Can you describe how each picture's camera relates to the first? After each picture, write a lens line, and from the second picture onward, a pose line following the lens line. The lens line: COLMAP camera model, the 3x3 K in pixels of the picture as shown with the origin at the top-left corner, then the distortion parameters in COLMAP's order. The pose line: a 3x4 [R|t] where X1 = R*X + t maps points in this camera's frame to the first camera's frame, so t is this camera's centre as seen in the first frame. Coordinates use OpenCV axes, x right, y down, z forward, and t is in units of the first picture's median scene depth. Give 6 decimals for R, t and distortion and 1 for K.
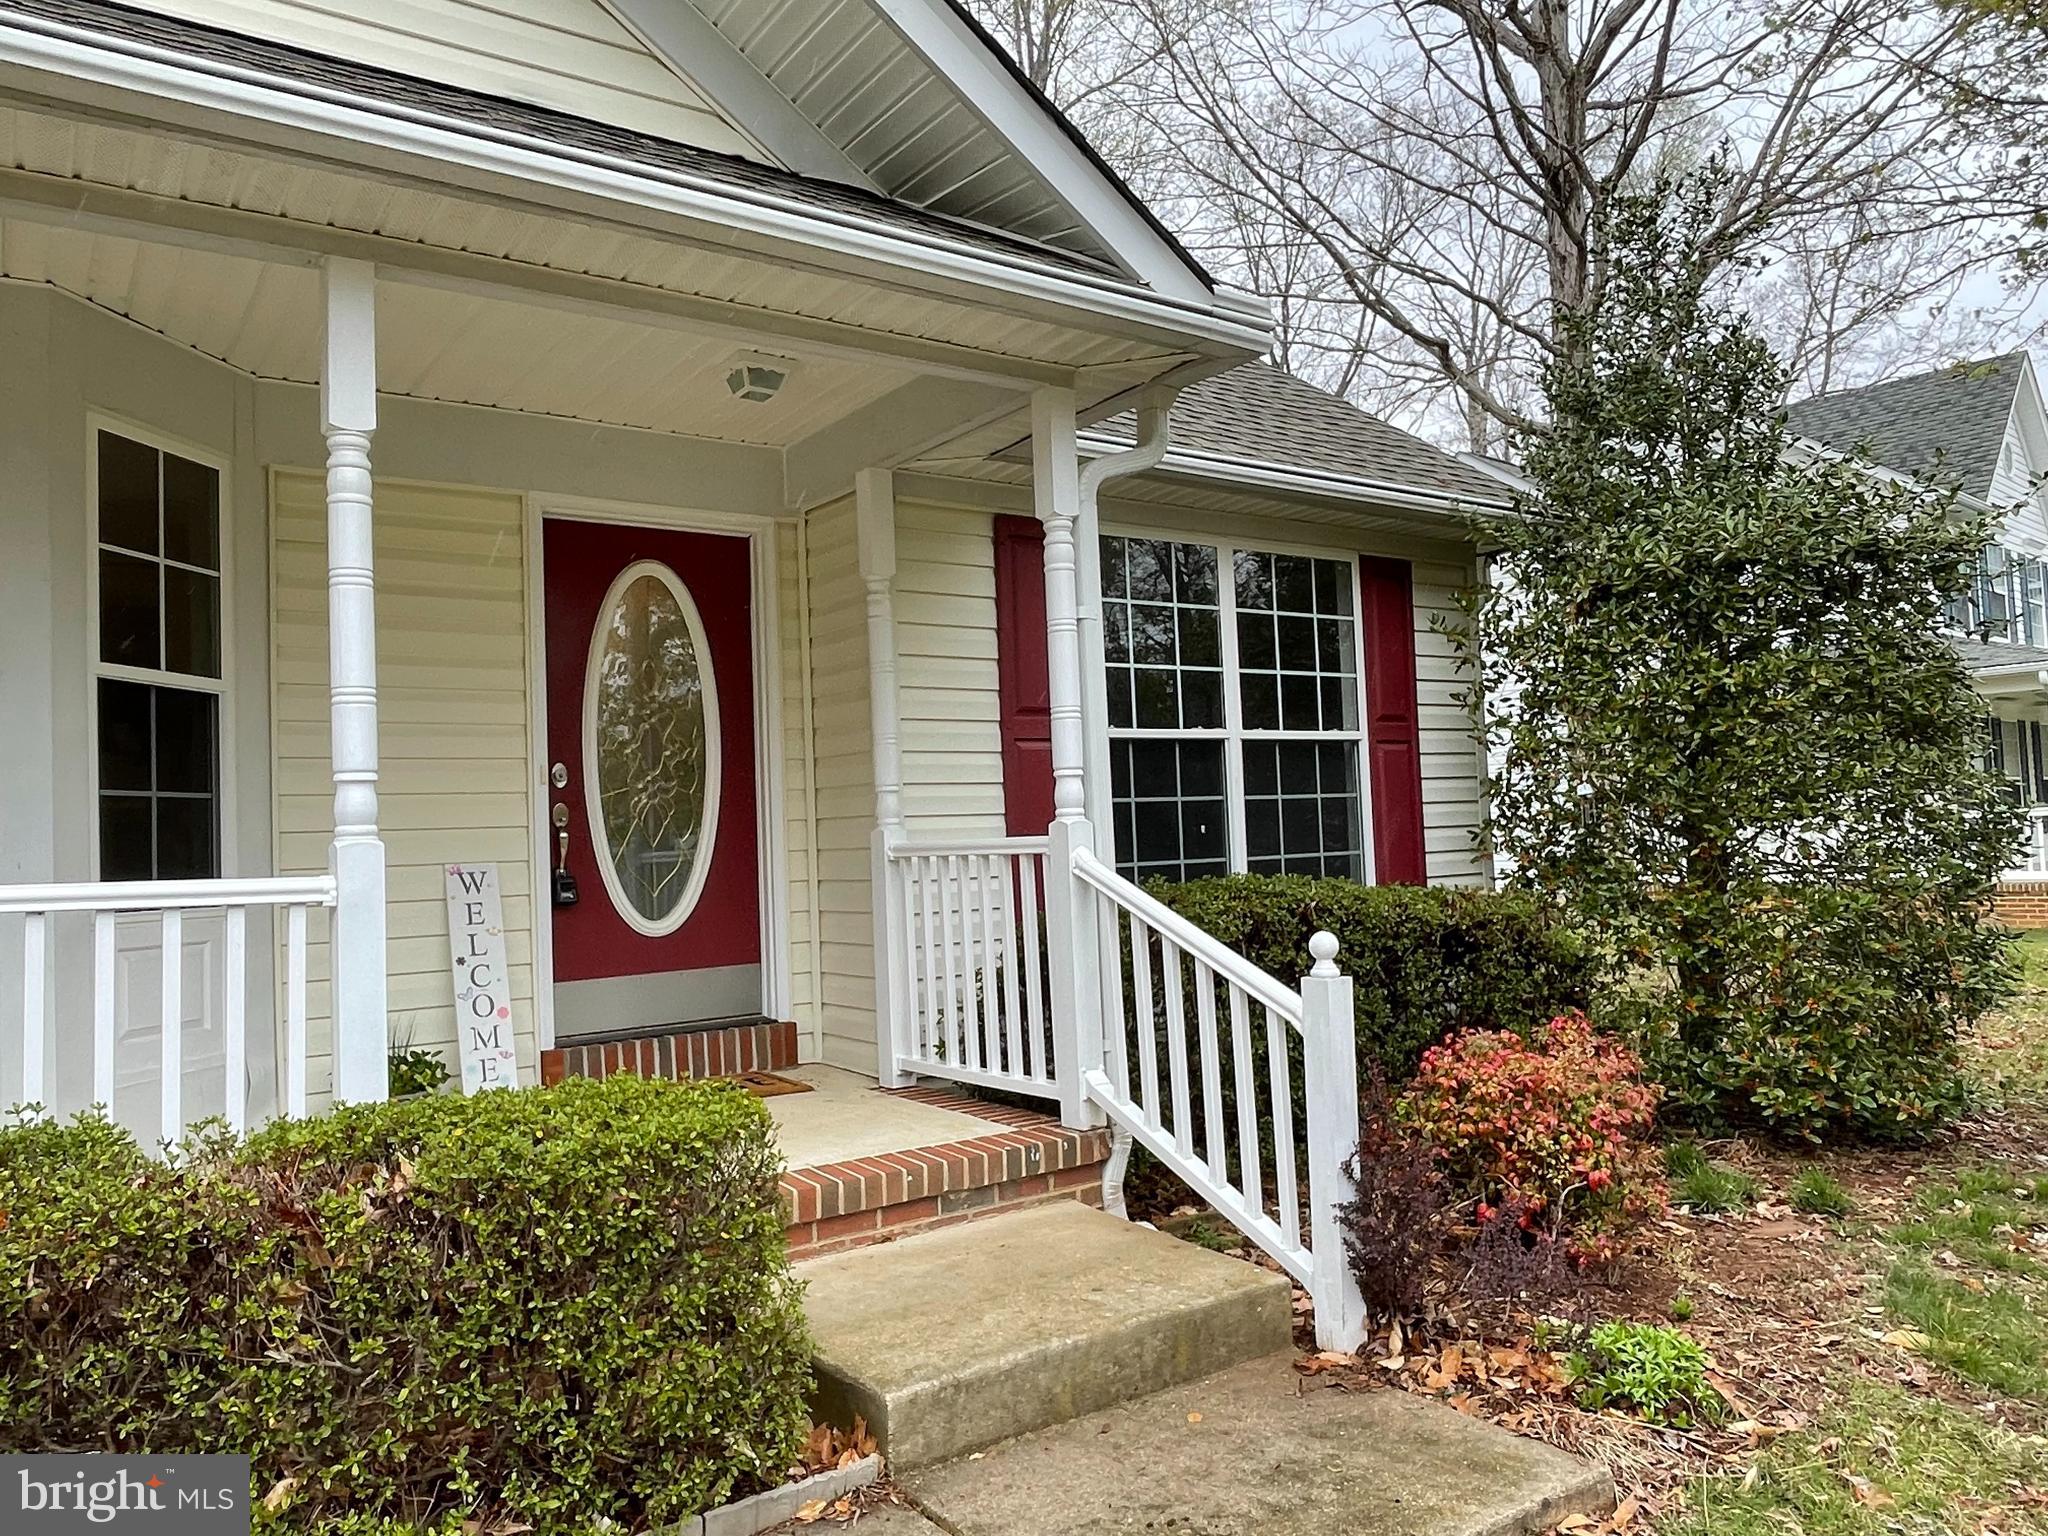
lens RADIAL K [[1453.4, 0, 1031.9], [0, 1453.4, 763.9], [0, 0, 1]] dist [-0.009500, -0.001798]
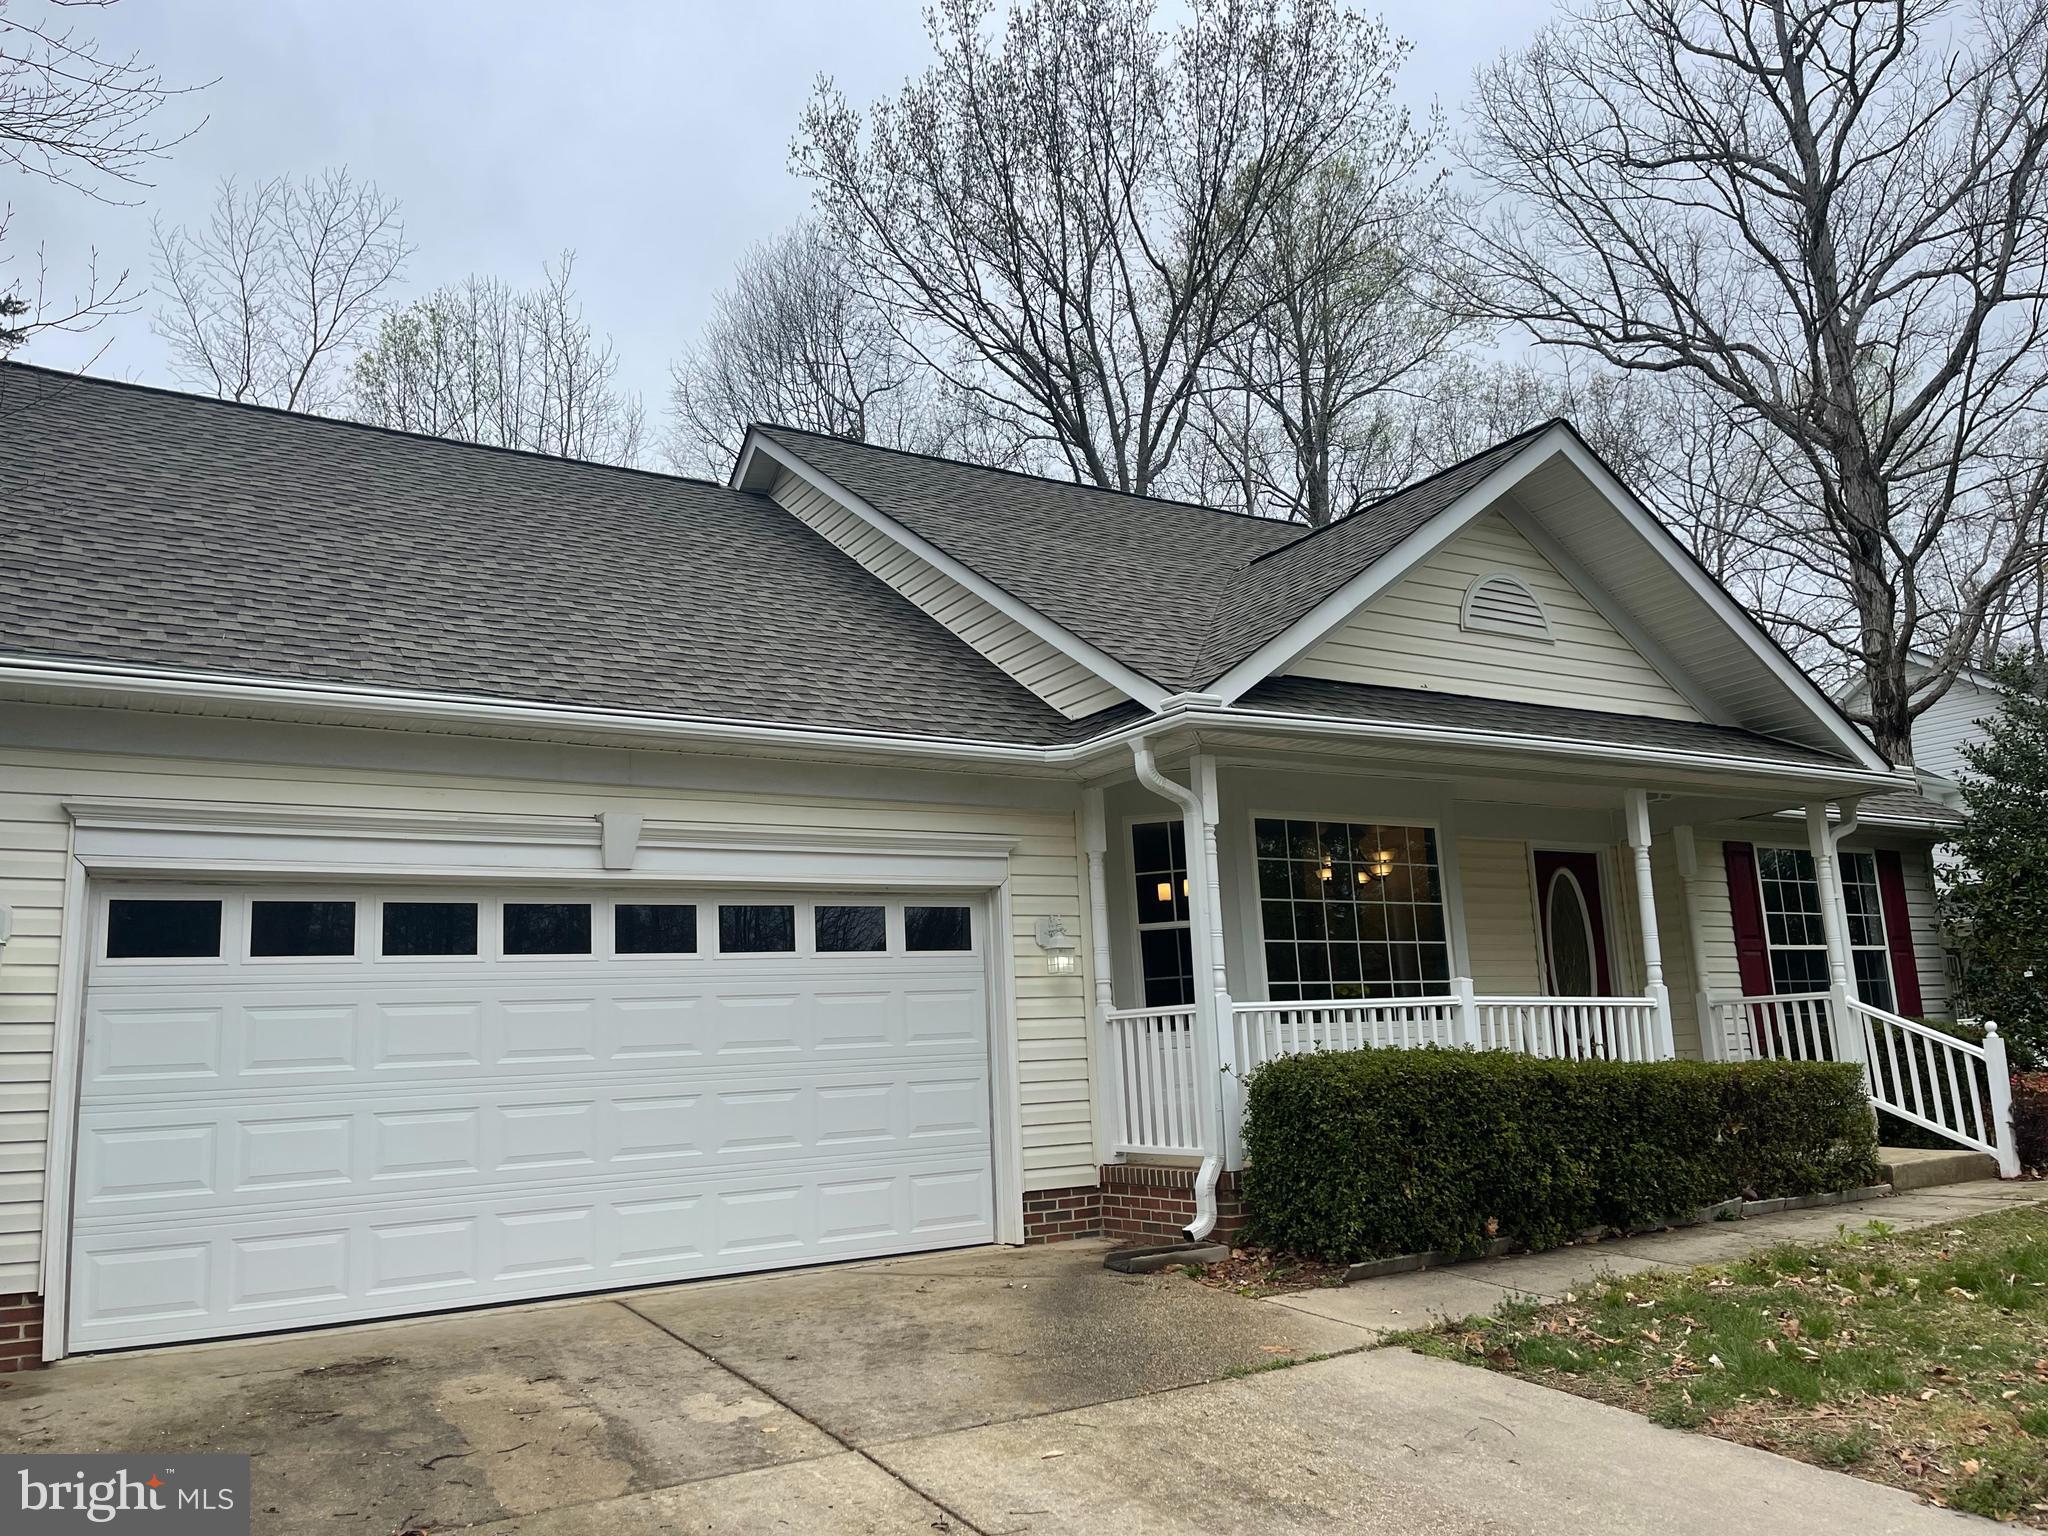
lens RADIAL K [[1551.9, 0, 1016.0], [0, 1551.9, 764.2], [0, 0, 1]] dist [0.052788, -0.062369]
pose [[0.996969, -0.019319, -0.075359, -0.865521], [0.008470, 0.989874, -0.141699, 0.026885], [0.077334, 0.140631, 0.987037, -1.306916]]
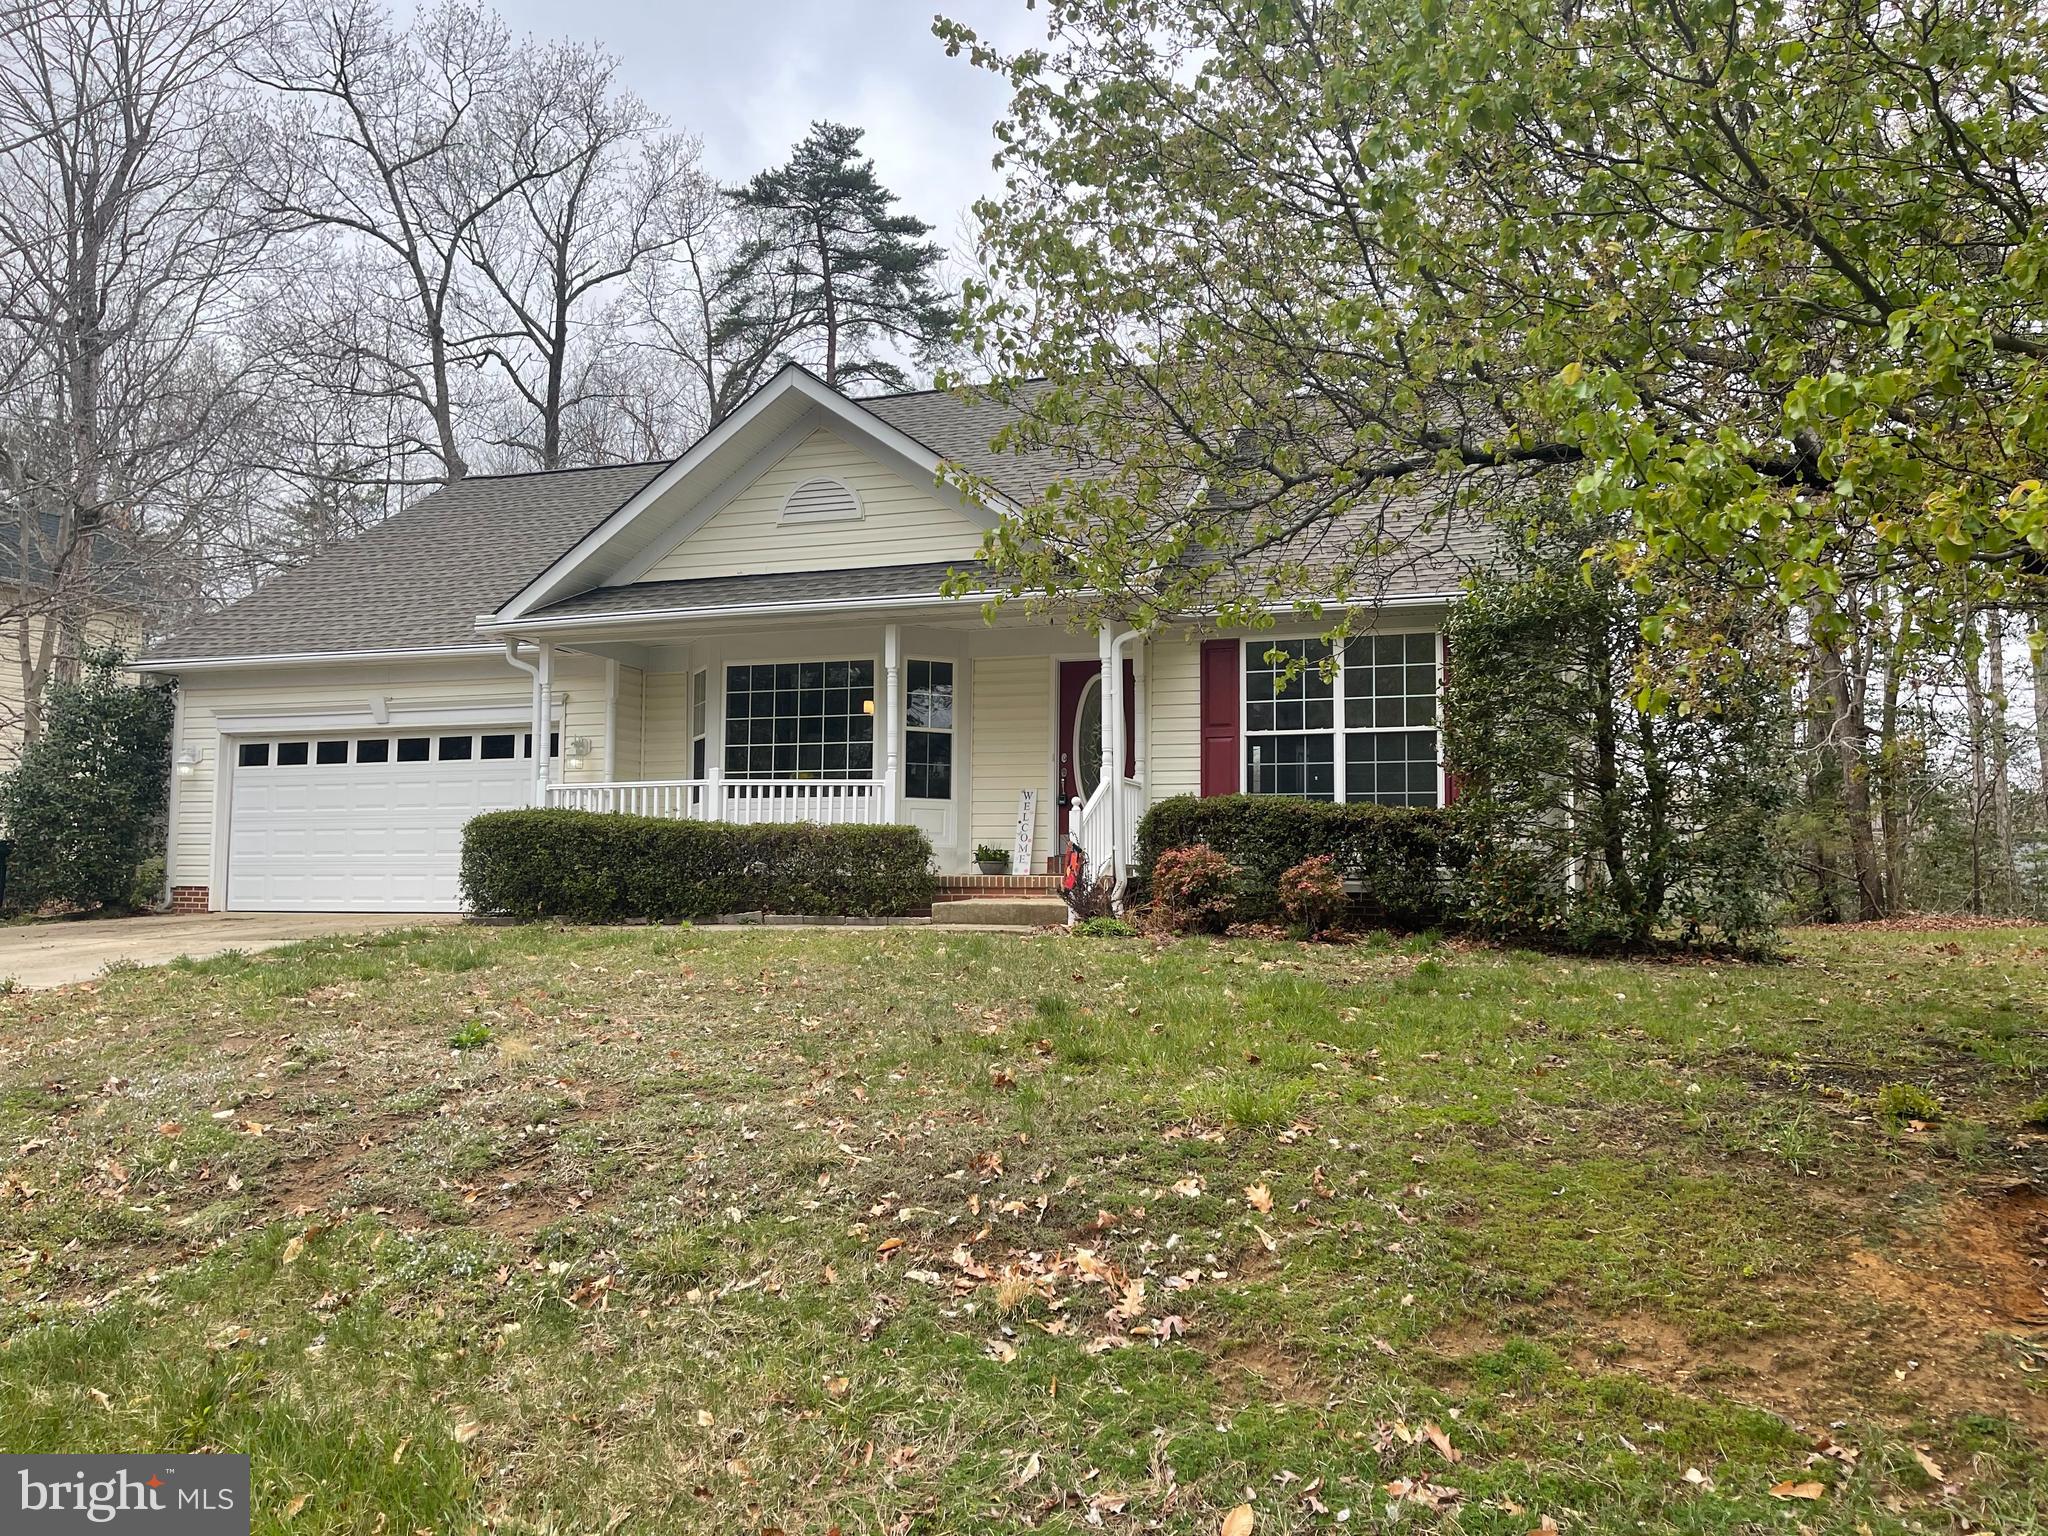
lens RADIAL K [[1551.9, 0, 1020.0], [0, 1551.9, 773.9], [0, 0, 1]] dist [0.052788, -0.062369]
pose [[0.580944, -0.012155, -0.813853, 1.828311], [0.014667, 0.999882, -0.004463, 0.047313], [0.813811, -0.009344, 0.581054, -0.676455]]
